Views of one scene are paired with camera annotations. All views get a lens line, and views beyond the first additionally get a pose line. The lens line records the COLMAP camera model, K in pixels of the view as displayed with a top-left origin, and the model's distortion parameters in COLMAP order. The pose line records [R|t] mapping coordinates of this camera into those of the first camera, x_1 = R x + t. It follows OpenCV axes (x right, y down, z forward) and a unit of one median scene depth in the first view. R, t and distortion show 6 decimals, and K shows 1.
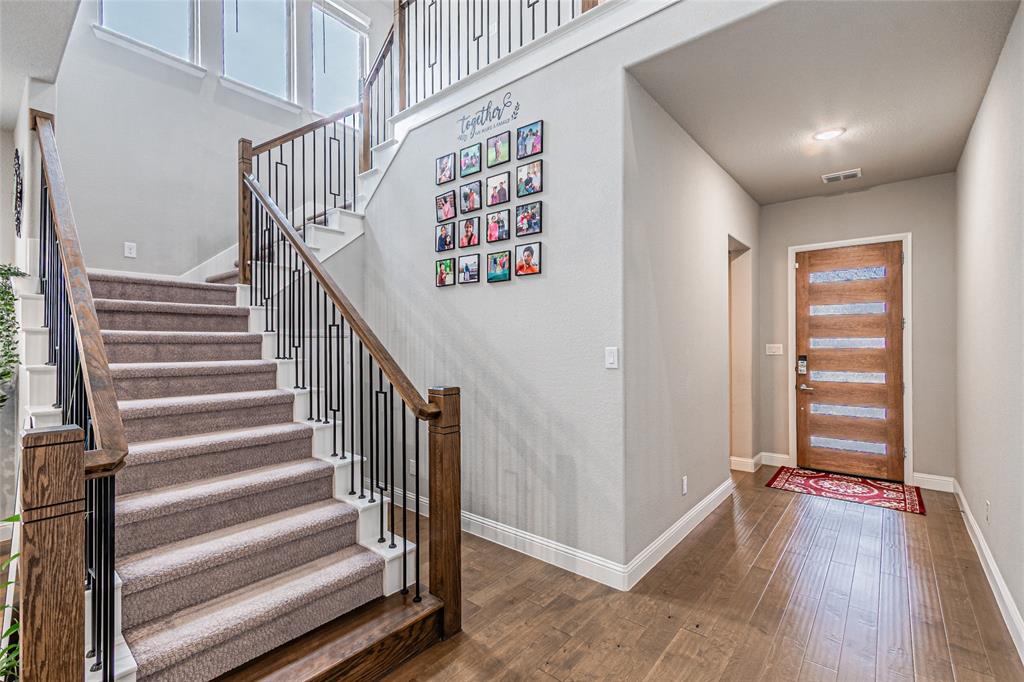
lens RADIAL K [[452.3, 0, 523.3], [0, 452.3, 345.2], [0, 0, 1]] dist [0.007833, -0.001716]
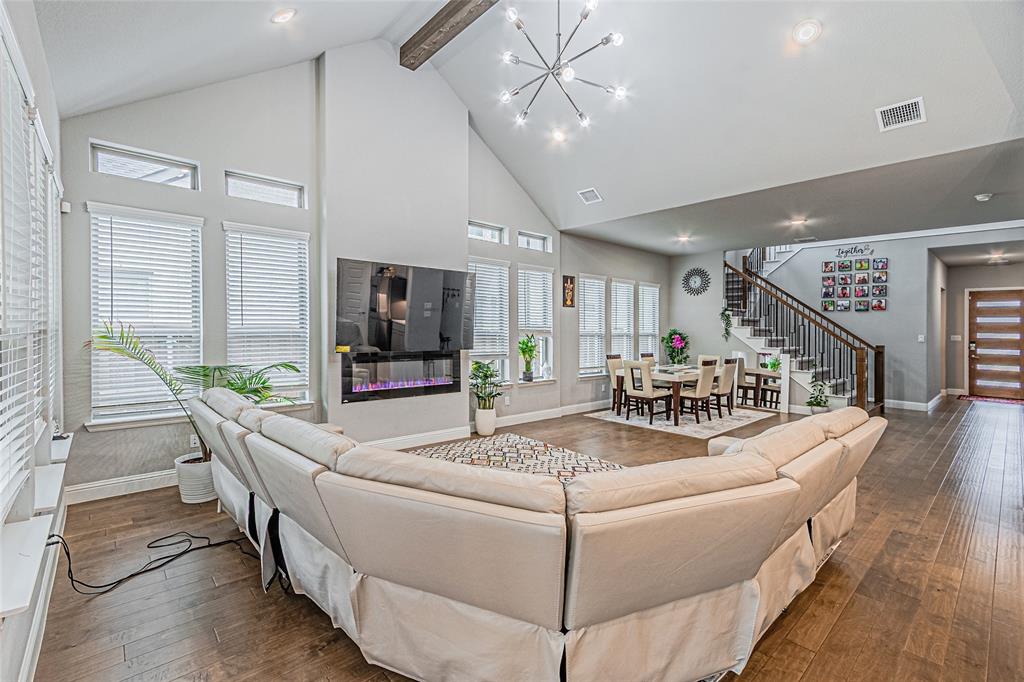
lens RADIAL K [[452.3, 0, 502.6], [0, 452.3, 325.7], [0, 0, 1]] dist [0.007833, -0.001716]
pose [[0.987398, 0.018380, -0.157187, -1.601582], [-0.019997, 0.999762, -0.008709, 0.017342], [0.156989, 0.011743, 0.987530, -1.889853]]
